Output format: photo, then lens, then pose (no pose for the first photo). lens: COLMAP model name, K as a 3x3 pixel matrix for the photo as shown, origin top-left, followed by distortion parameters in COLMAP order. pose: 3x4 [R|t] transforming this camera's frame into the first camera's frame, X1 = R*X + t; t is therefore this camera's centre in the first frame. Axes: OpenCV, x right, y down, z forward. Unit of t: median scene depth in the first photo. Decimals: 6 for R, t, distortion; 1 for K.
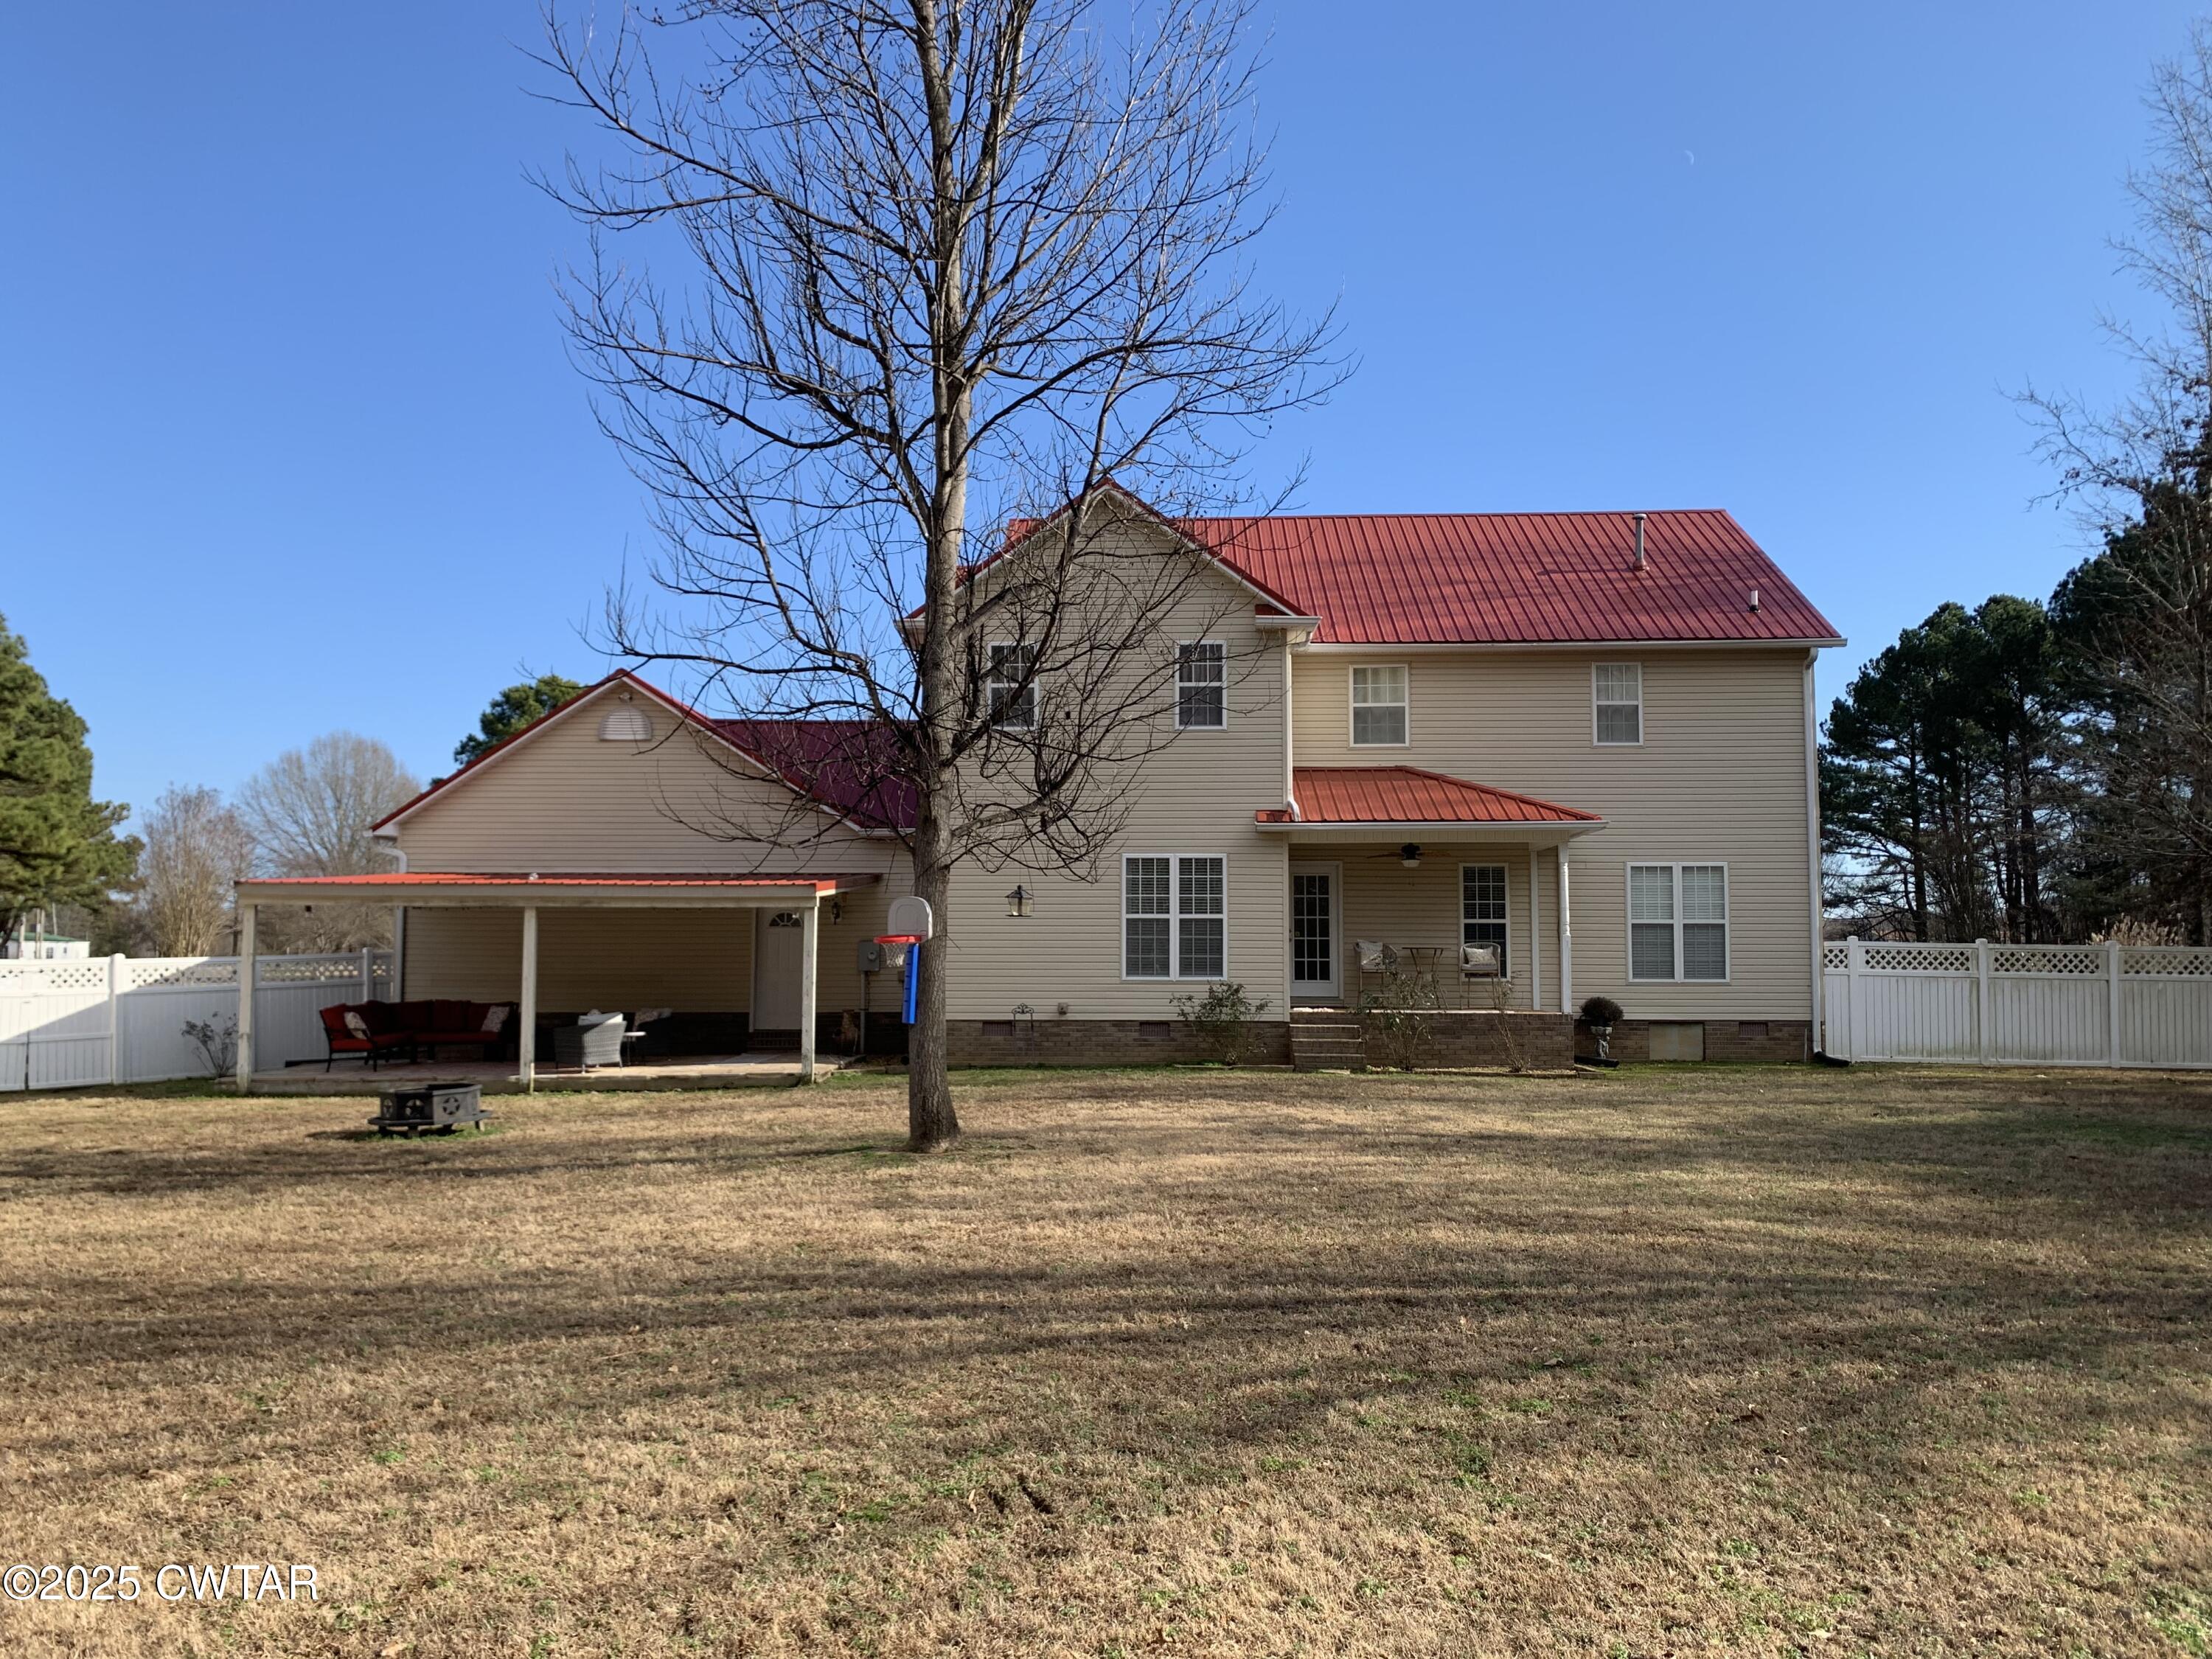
lens RADIAL K [[1685.6, 0, 1106.0], [0, 1685.6, 829.5], [0, 0, 1]] dist [0.002369, 0.000539]
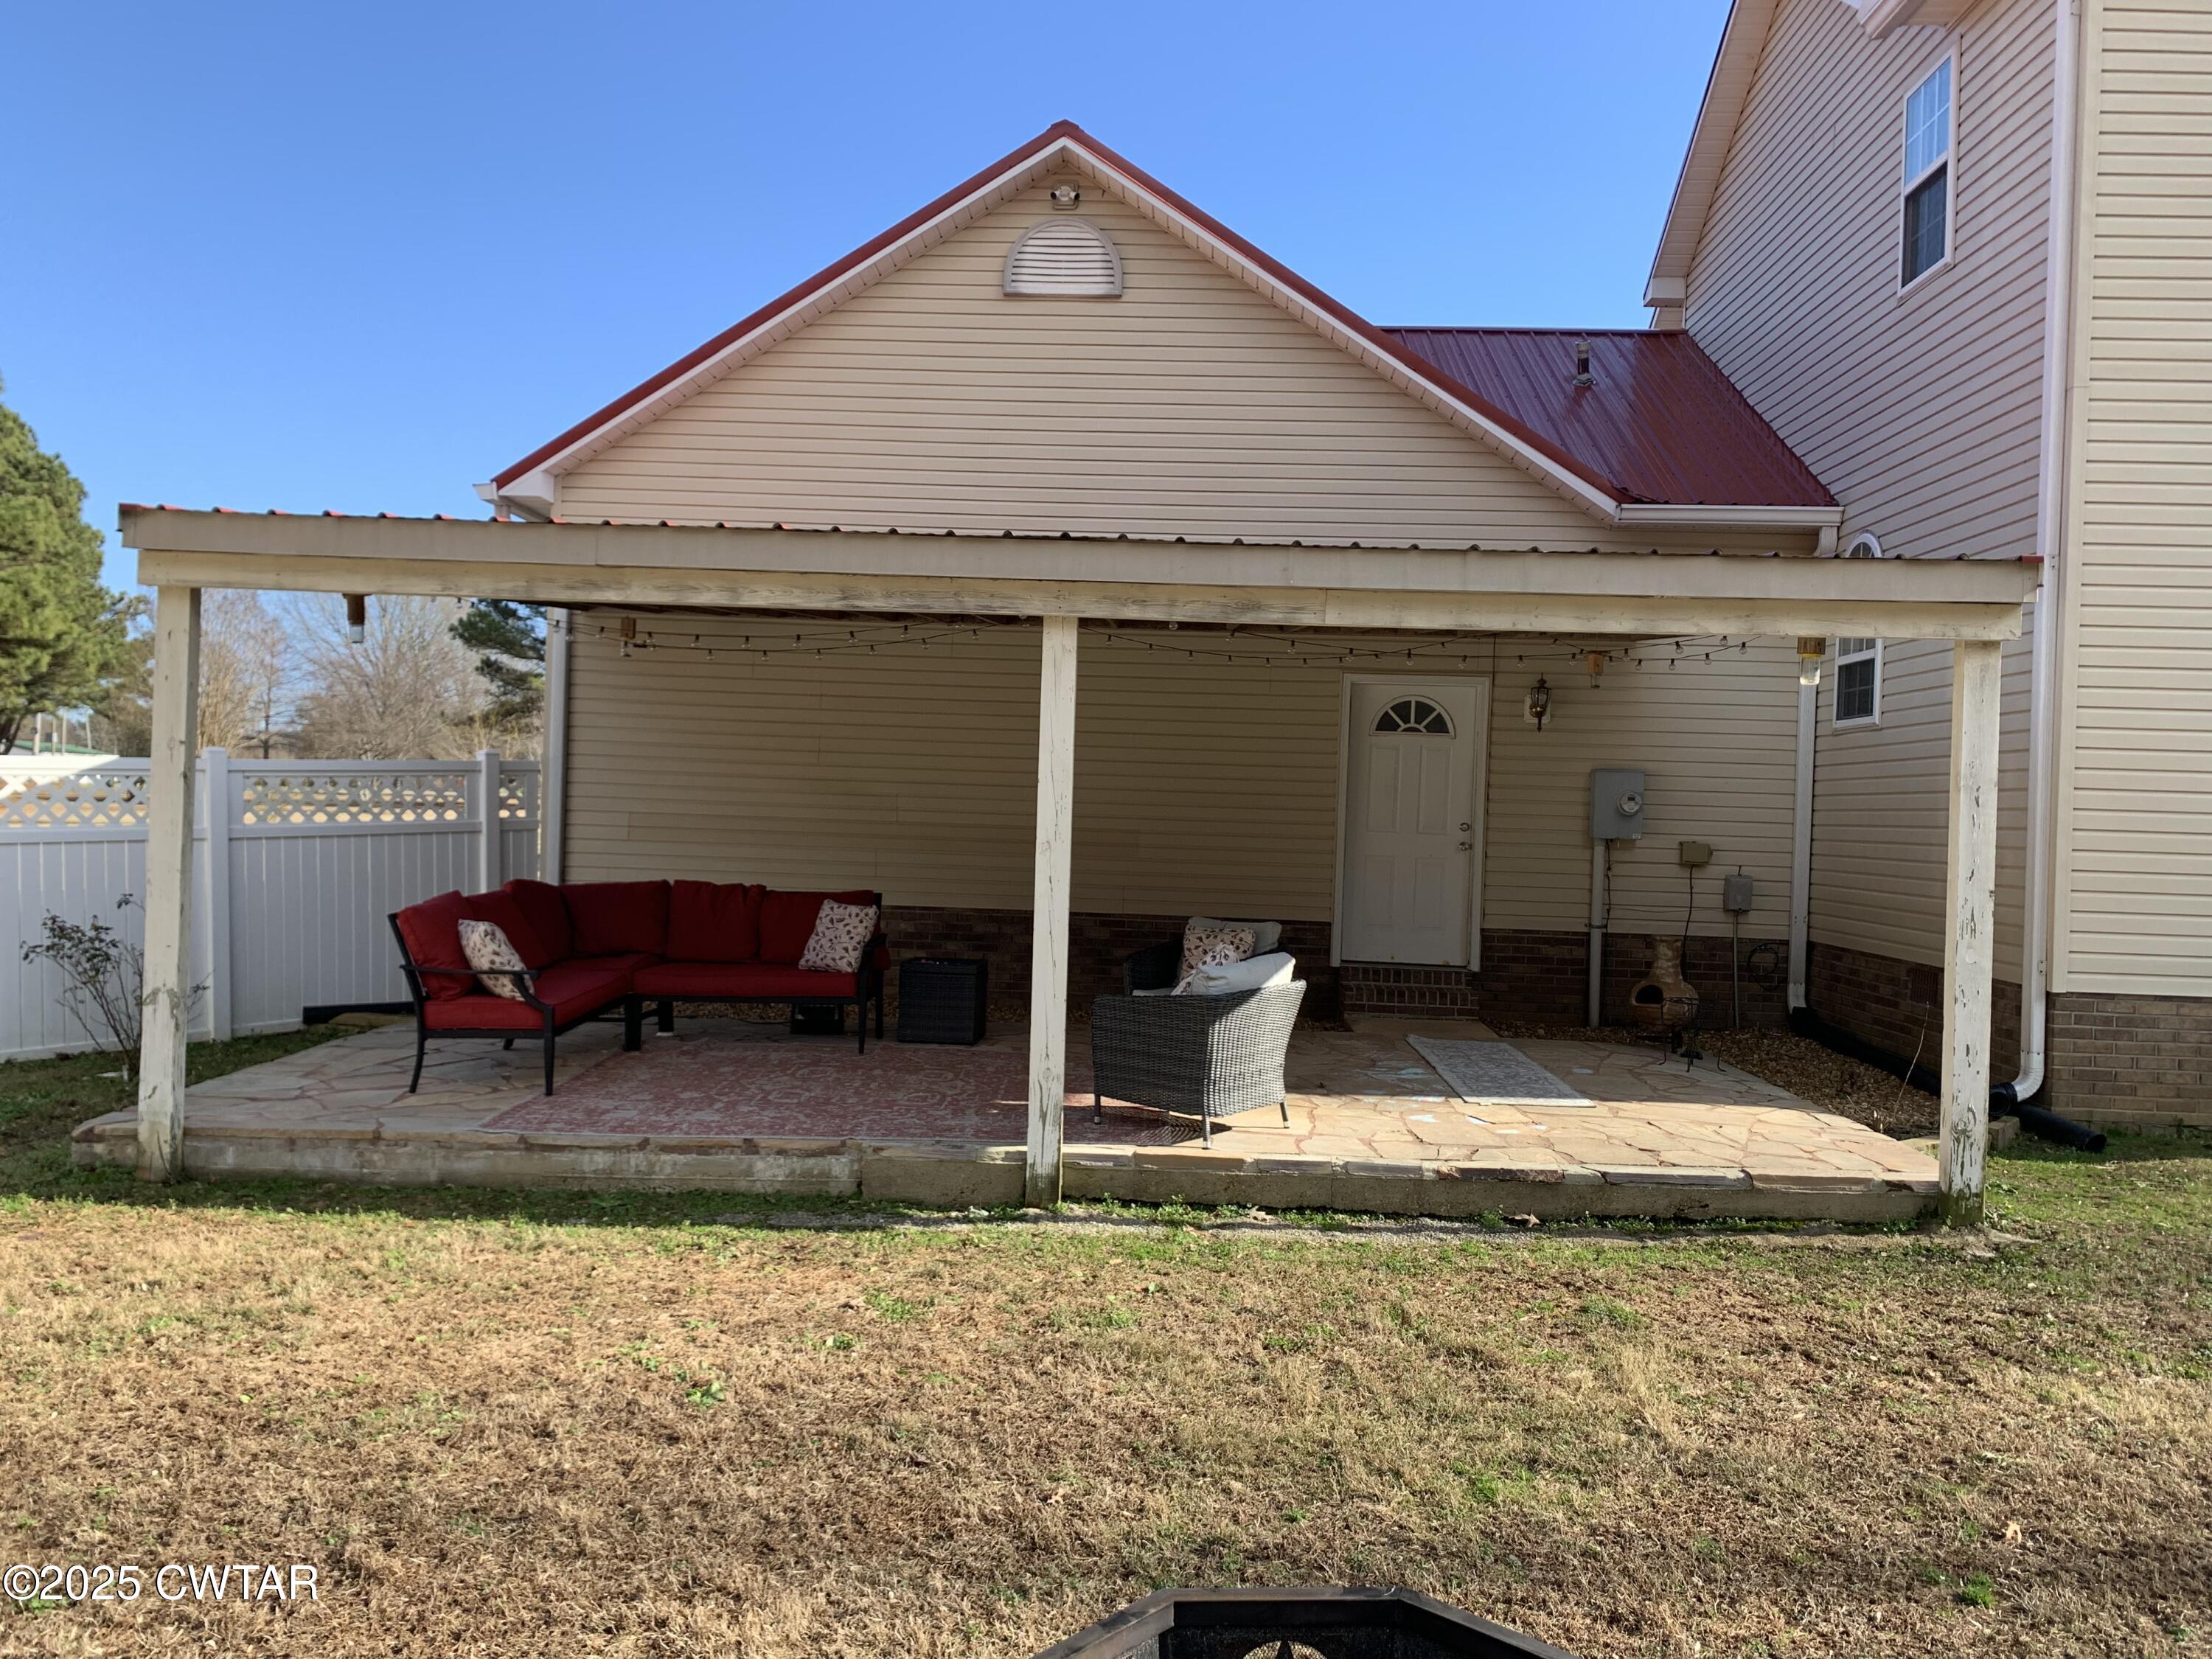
lens RADIAL K [[1873.6, 0, 1164.4], [0, 1873.6, 826.1], [0, 0, 1]] dist [0.004617, -0.002553]
pose [[0.998965, 0.033005, -0.031296, -0.243010], [-0.030222, 0.995873, 0.085574, 0.042706], [0.033992, -0.084539, 0.995840, 0.512186]]
